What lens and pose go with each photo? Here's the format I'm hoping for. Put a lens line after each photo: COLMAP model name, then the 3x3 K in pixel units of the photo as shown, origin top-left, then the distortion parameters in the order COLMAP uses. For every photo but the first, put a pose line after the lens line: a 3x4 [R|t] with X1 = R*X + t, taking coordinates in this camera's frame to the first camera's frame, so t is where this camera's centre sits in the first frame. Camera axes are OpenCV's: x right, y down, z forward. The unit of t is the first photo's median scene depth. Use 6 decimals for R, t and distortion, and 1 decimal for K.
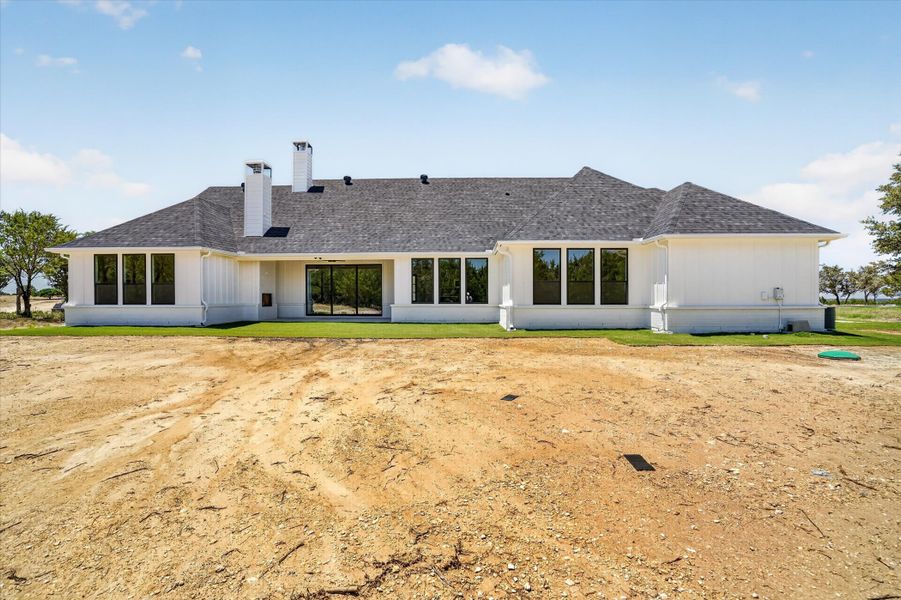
lens RADIAL K [[420.9, 0, 449.9], [0, 420.9, 304.6], [0, 0, 1]] dist [-0.042846, 0.014983]
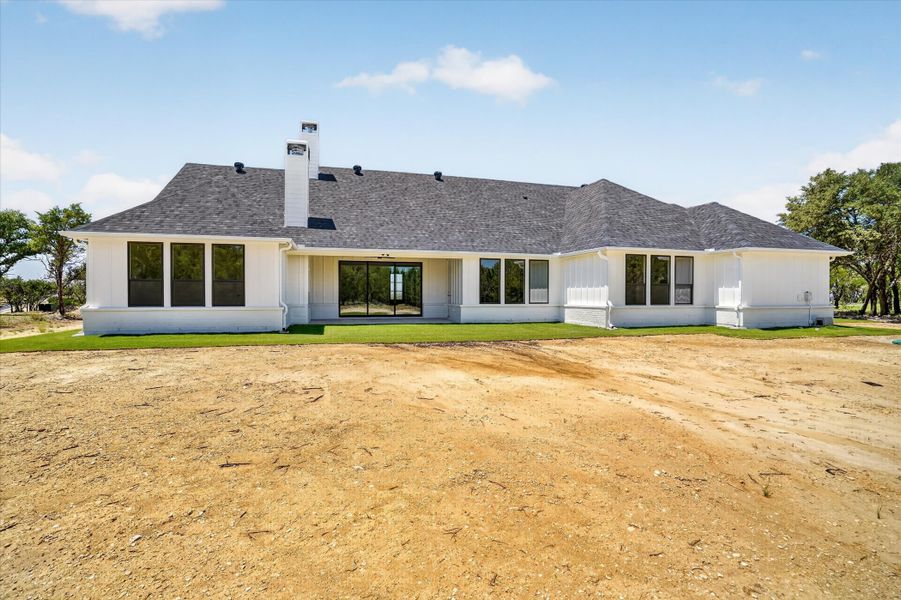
lens RADIAL K [[420.9, 0, 450.3], [0, 420.9, 297.2], [0, 0, 1]] dist [-0.042846, 0.014983]
pose [[0.953642, 0.001765, 0.300940, -0.519026], [0.001037, 0.999958, -0.009150, -0.010193], [-0.300943, 0.009038, 0.953599, 0.083435]]
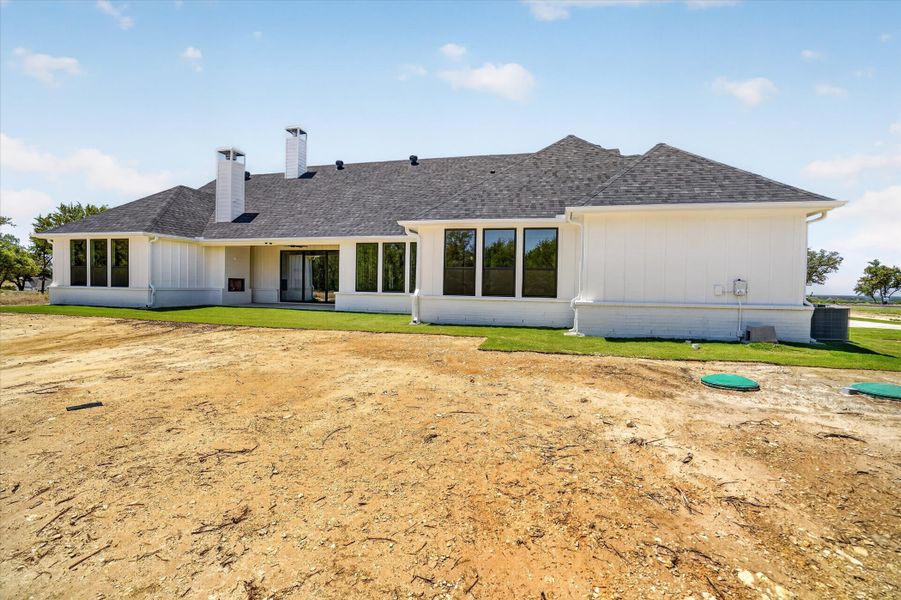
lens RADIAL K [[420.9, 0, 449.9], [0, 420.9, 302.7], [0, 0, 1]] dist [-0.042846, 0.014983]
pose [[0.976376, 0.028089, -0.214245, 0.359854], [-0.024062, 0.999482, 0.021383, -0.002419], [0.214735, -0.015722, 0.976546, 0.146729]]
